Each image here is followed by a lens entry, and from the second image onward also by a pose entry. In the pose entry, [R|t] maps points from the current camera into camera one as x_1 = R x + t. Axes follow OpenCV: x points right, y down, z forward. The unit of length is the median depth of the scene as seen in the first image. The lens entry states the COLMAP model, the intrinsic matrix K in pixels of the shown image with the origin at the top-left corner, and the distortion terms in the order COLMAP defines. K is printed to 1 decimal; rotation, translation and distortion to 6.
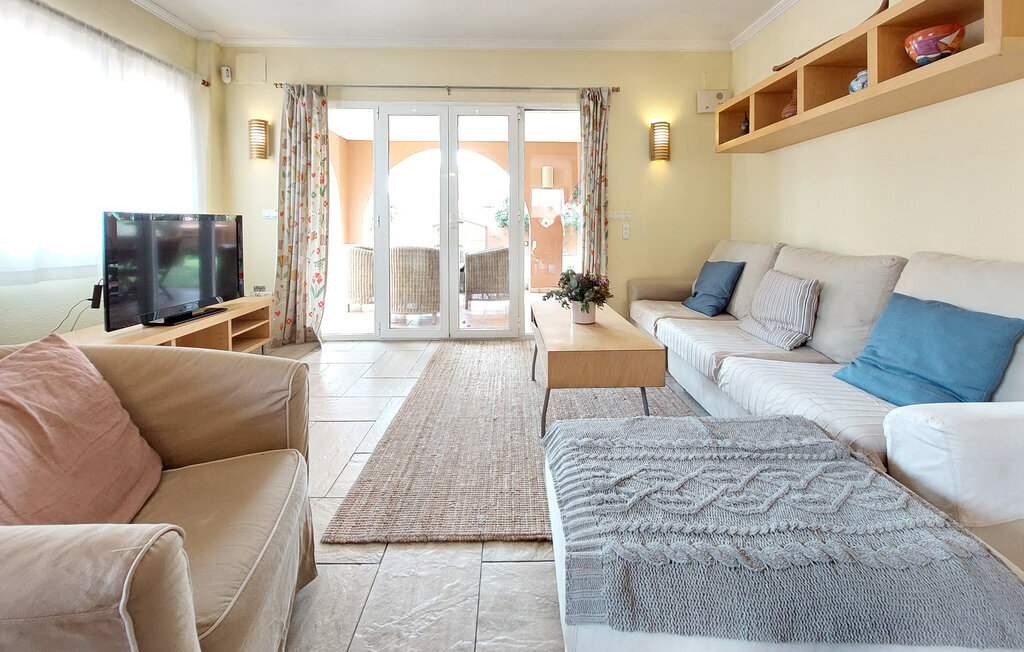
lens RADIAL K [[412.7, 0, 513.7], [0, 412.7, 233.9], [0, 0, 1]] dist [-0.011785, -0.002714]
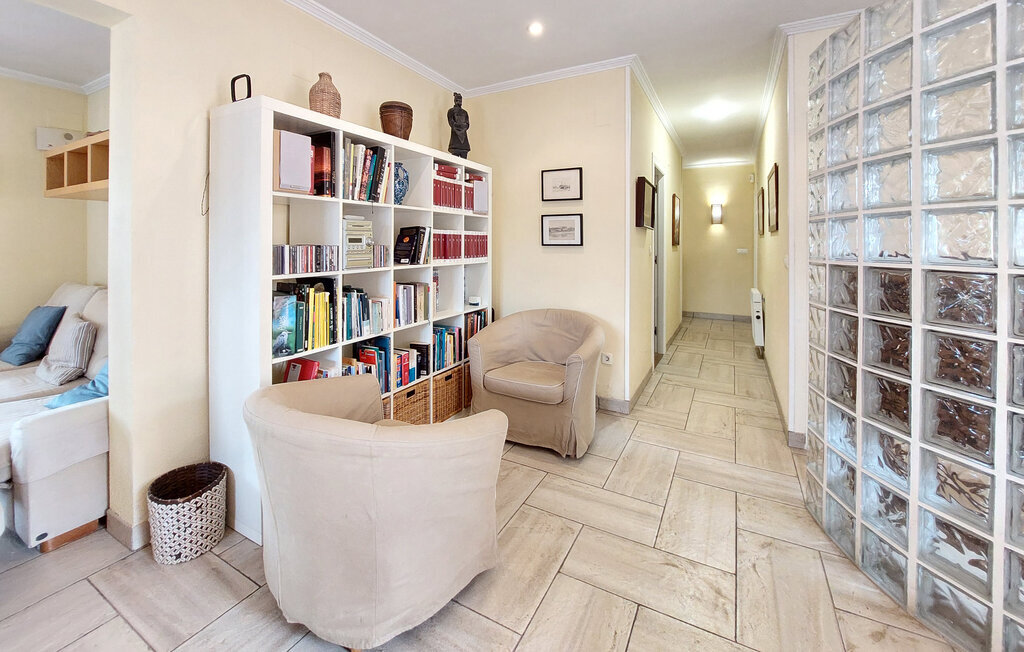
lens RADIAL K [[412.7, 0, 517.7], [0, 412.7, 239.3], [0, 0, 1]] dist [-0.011785, -0.002714]
pose [[0.484478, 0.003401, 0.874797, 0.175366], [0.011152, 0.999887, -0.010063, -0.066721], [-0.874733, 0.014630, 0.484385, -0.437087]]
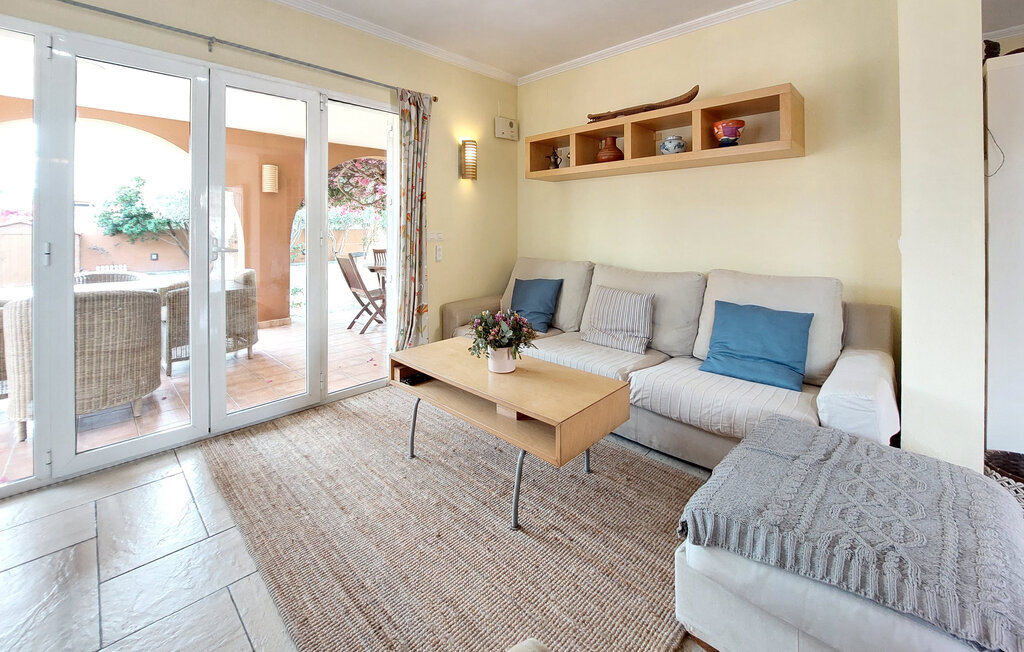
lens RADIAL K [[412.7, 0, 504.9], [0, 412.7, 230.6], [0, 0, 1]] dist [-0.011785, -0.002714]
pose [[0.709806, -0.009507, 0.704333, -0.292450], [0.016174, 0.999865, -0.002803, -0.052961], [-0.704211, 0.013382, 0.709864, 0.243981]]
